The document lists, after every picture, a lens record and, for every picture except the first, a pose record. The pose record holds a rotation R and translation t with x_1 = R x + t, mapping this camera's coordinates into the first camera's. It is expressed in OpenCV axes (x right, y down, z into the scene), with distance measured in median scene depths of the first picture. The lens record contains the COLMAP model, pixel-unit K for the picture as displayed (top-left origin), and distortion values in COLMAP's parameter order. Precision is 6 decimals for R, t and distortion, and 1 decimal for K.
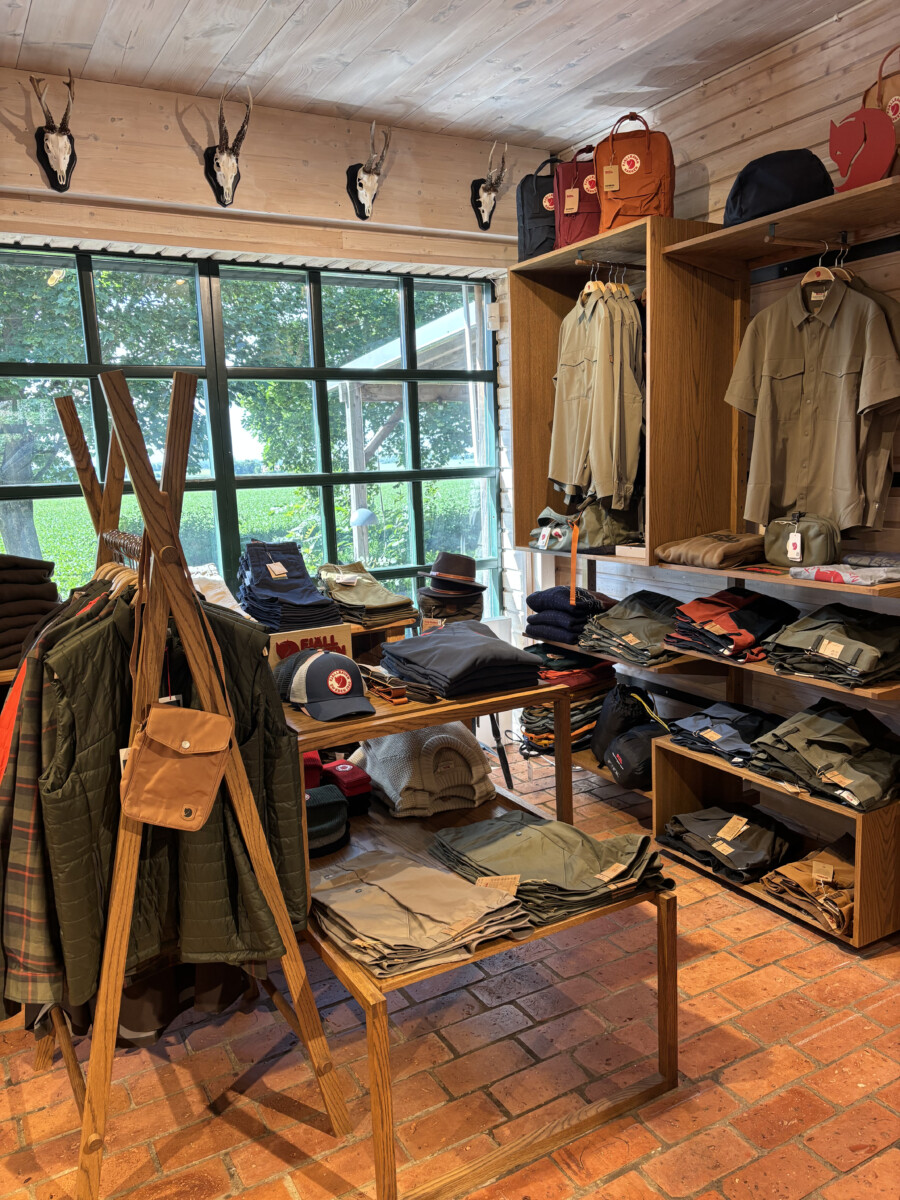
lens RADIAL K [[920.7, 0, 452.5], [0, 920.7, 598.3], [0, 0, 1]] dist [0.021942, -0.024677]
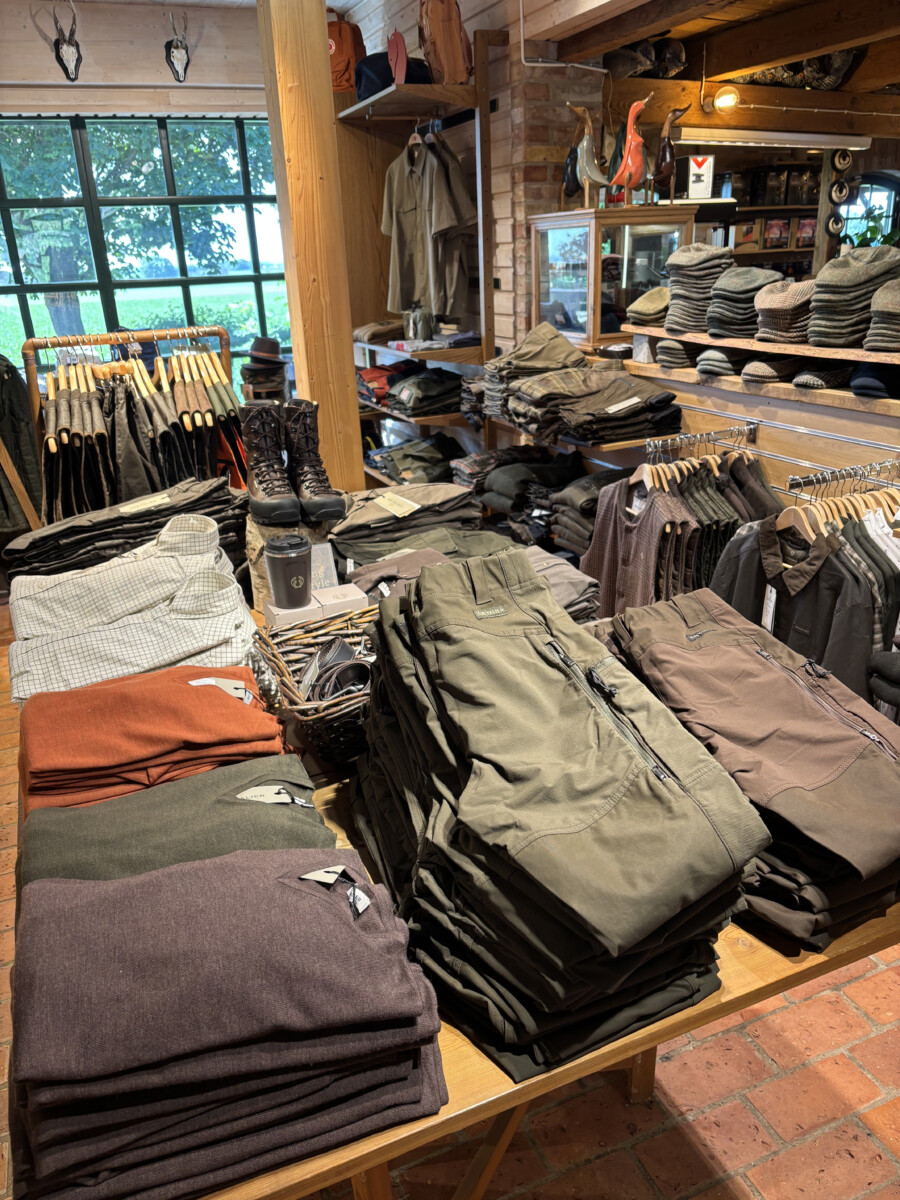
lens RADIAL K [[1005.5, 0, 447.4], [0, 1005.5, 604.2], [0, 0, 1]] dist [0.008320, -0.001088]
pose [[0.988958, 0.042668, -0.141920, 0.594105], [-0.015241, 0.981861, 0.188990, 0.065873], [0.147410, -0.184740, 0.971669, -0.588056]]
